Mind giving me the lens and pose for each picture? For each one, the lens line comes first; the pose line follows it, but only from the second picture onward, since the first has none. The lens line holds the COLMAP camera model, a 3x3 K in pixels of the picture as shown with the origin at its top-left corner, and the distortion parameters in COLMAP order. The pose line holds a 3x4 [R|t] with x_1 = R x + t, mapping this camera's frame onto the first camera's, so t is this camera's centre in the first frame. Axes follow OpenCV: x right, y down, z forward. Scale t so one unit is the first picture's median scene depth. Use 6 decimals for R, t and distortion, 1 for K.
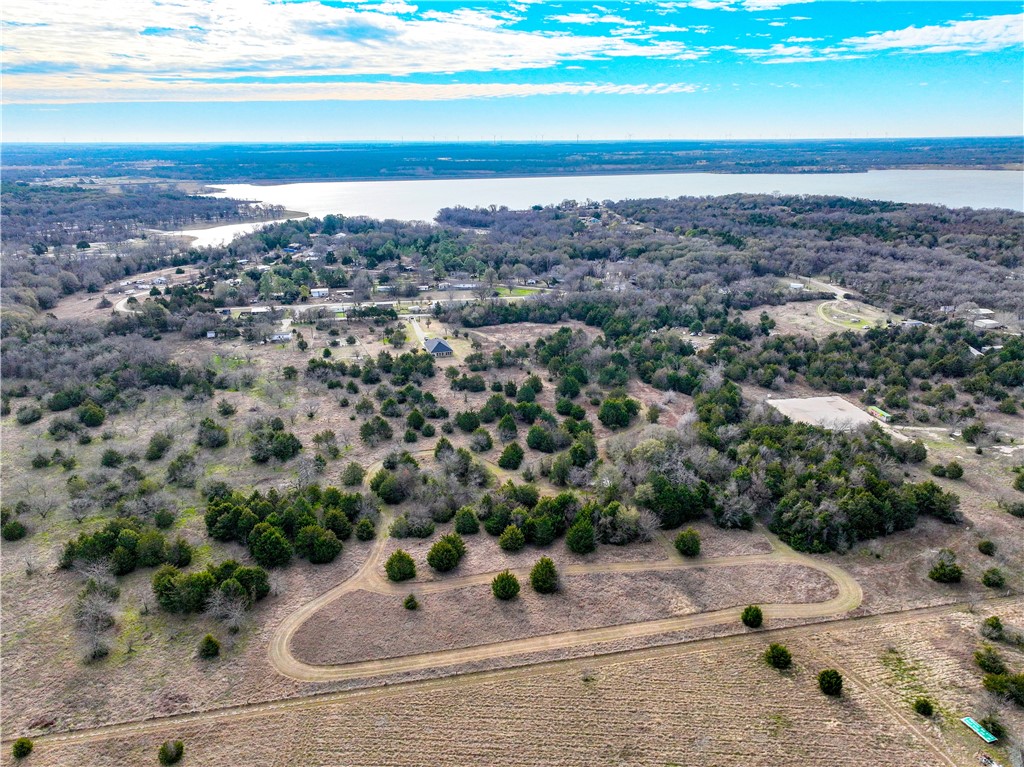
lens RADIAL K [[718.3, 0, 524.0], [0, 718.3, 385.9], [0, 0, 1]] dist [0.006790, 0.008030]
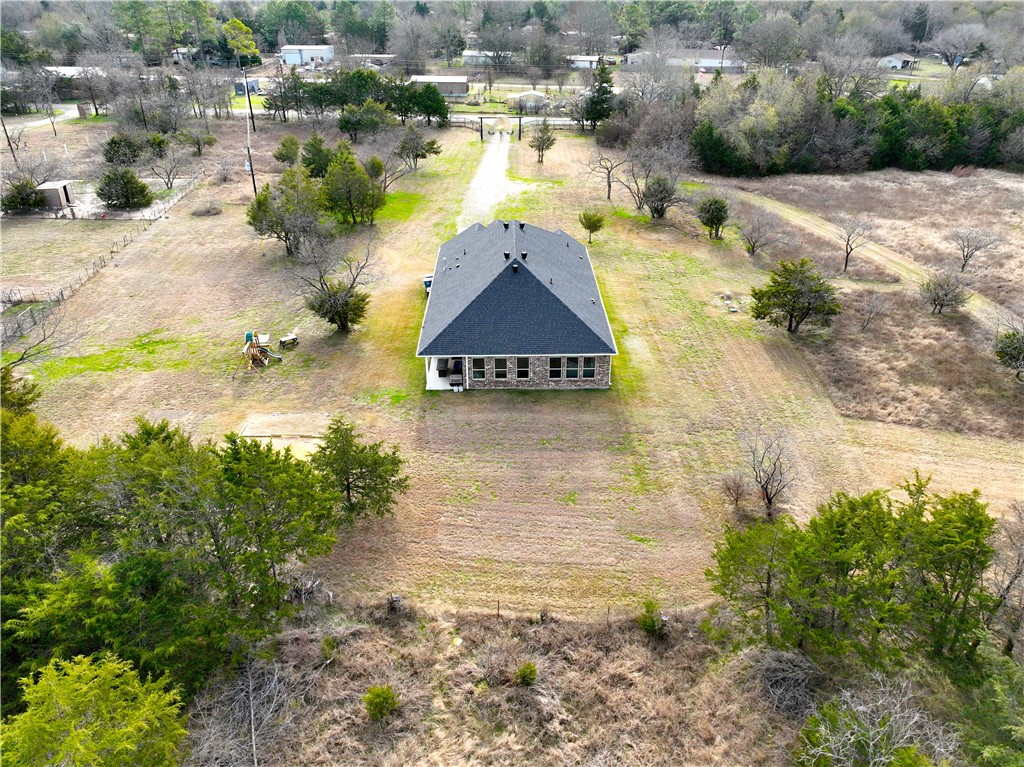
lens RADIAL K [[718.3, 0, 524.0], [0, 718.3, 385.9], [0, 0, 1]] dist [0.006790, 0.008030]
pose [[0.960584, 0.142664, -0.238588, -0.072619], [-0.096148, 0.975802, 0.196381, -0.055900], [0.260832, -0.165701, 0.951057, 0.763855]]
